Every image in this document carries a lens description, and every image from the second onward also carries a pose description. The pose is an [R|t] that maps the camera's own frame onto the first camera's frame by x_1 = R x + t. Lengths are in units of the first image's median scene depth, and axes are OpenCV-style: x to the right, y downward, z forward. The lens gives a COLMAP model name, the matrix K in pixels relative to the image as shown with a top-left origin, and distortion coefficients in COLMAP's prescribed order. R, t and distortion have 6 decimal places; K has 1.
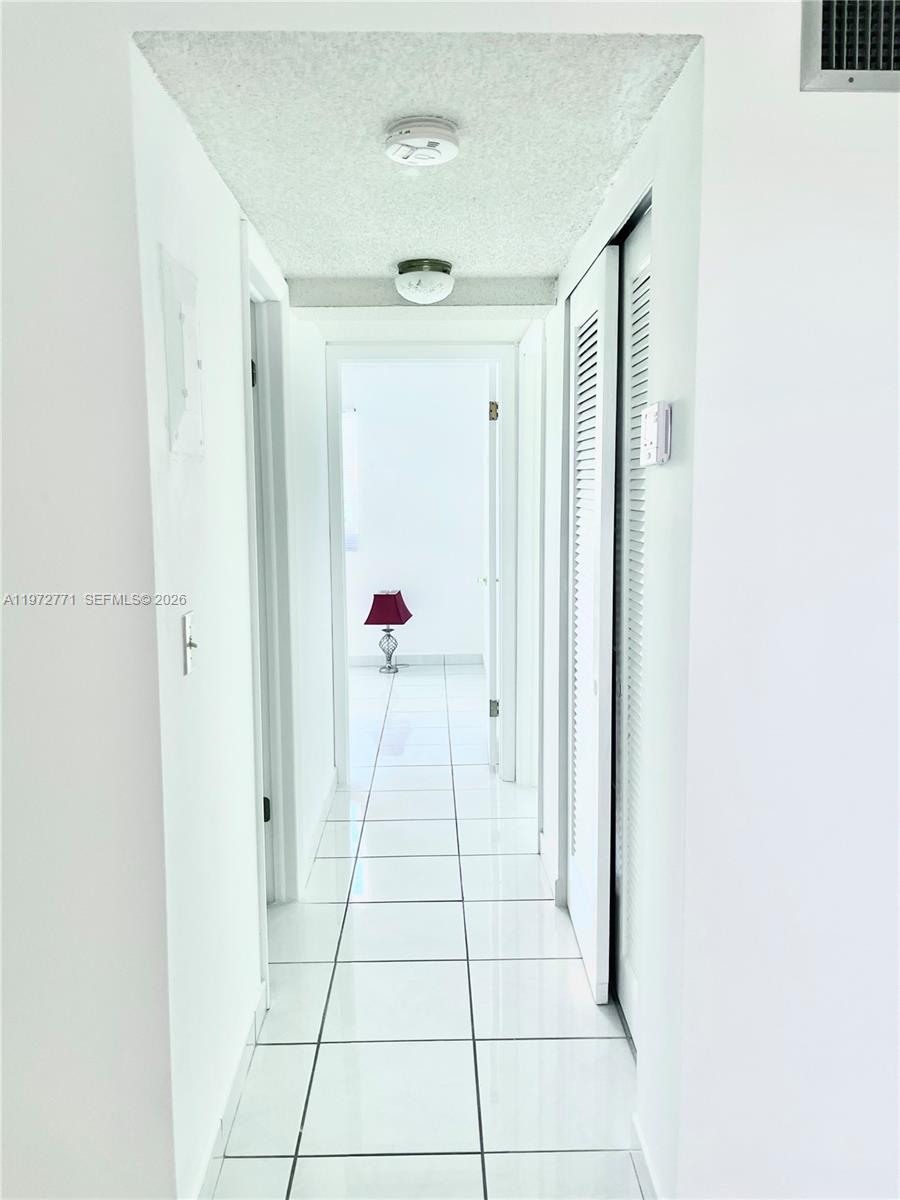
lens RADIAL K [[912.4, 0, 454.1], [0, 912.4, 601.0], [0, 0, 1]] dist [0.020689, -0.008944]
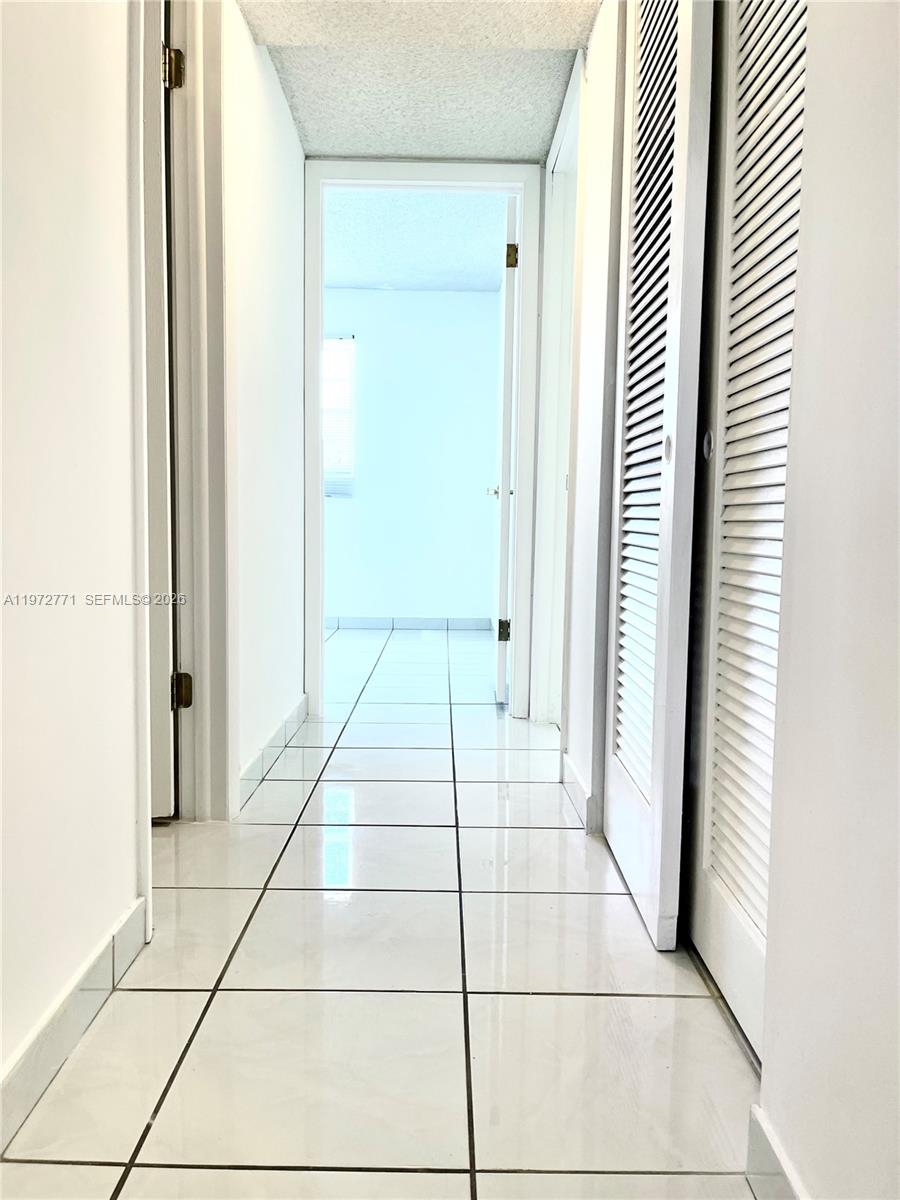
lens RADIAL K [[909.1, 0, 450.0], [0, 909.1, 600.0], [0, 0, 1]] dist [0.060825, -0.069693]
pose [[0.999606, 0.022874, -0.016288, 0.011930], [-0.023502, 0.998946, -0.039436, 0.181569], [0.015369, 0.039803, 0.999089, 0.280794]]
